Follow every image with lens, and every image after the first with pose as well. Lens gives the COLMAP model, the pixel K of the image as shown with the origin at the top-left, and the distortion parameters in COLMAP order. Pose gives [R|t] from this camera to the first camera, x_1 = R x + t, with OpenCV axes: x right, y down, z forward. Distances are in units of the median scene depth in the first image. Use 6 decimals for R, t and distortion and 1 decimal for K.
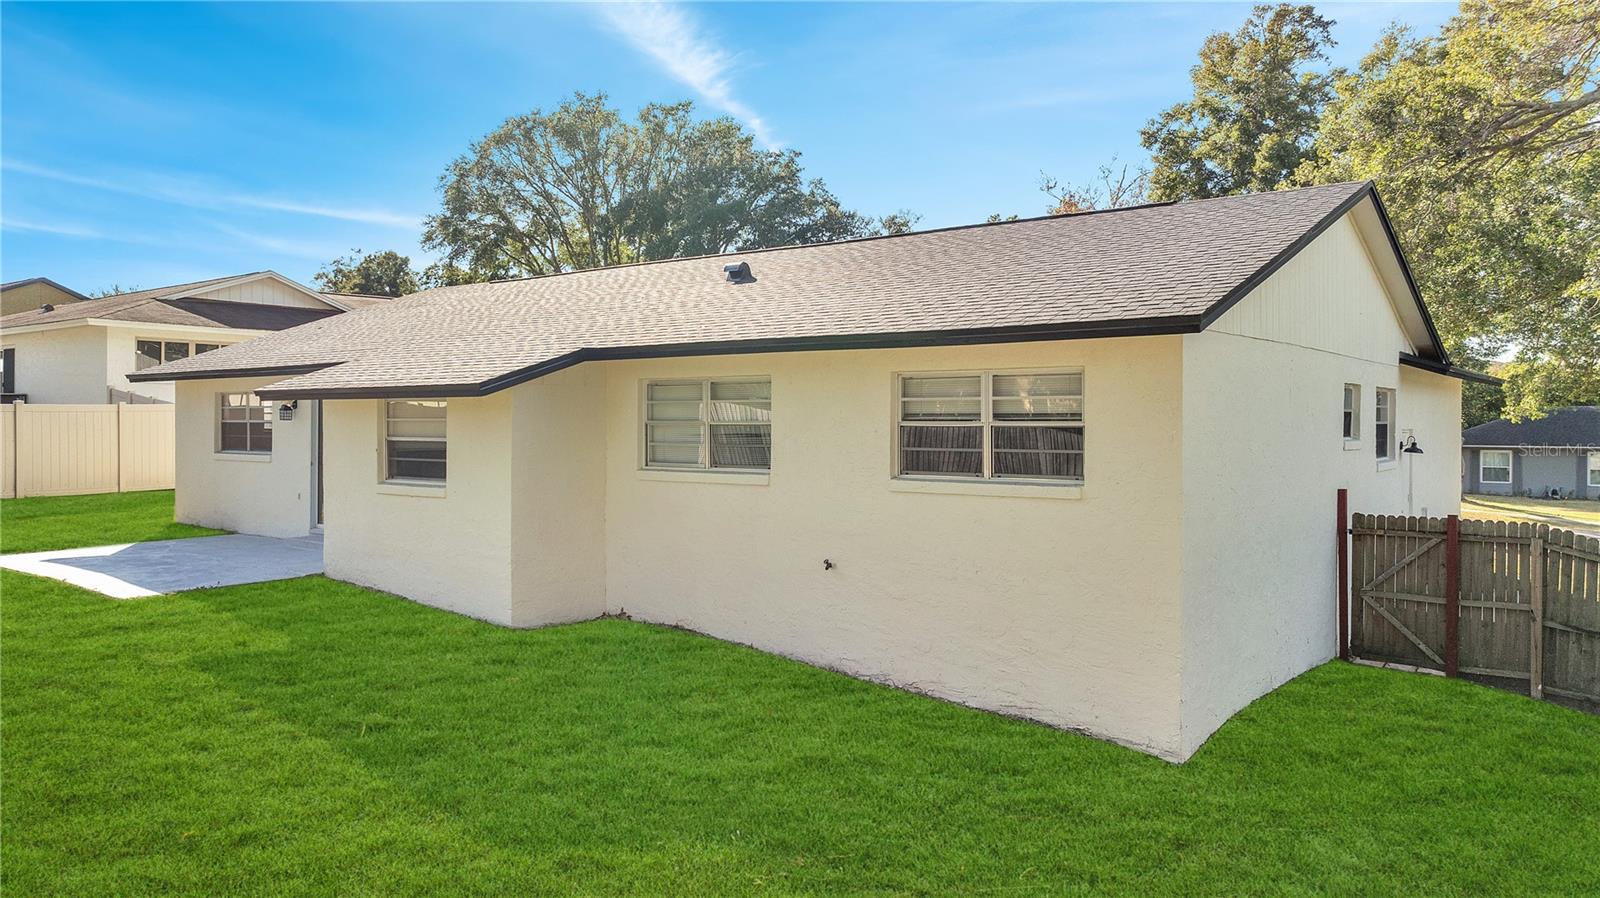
lens RADIAL K [[1131.7, 0, 800.6], [0, 1131.7, 428.2], [0, 0, 1]] dist [-0.019976, 0.007735]
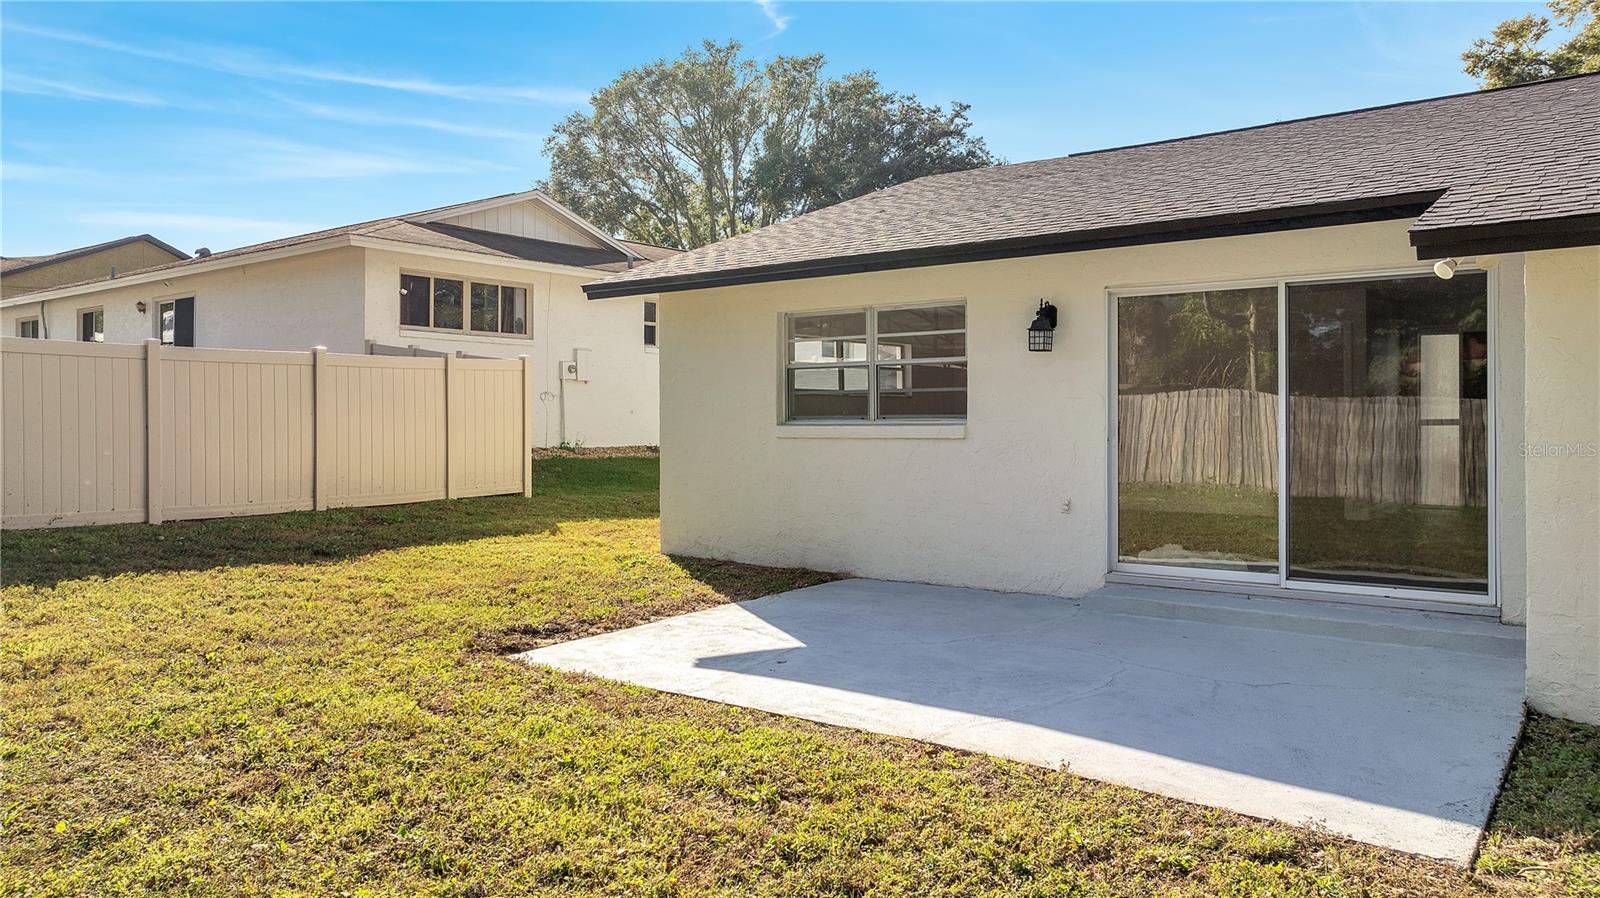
lens RADIAL K [[1131.7, 0, 800.6], [0, 1131.7, 428.2], [0, 0, 1]] dist [-0.019976, 0.007735]
pose [[0.999986, -0.005158, 0.000655, -0.128444], [0.005157, 0.999986, 0.000779, 0.006029], [-0.000659, -0.000775, 0.999999, 0.115666]]
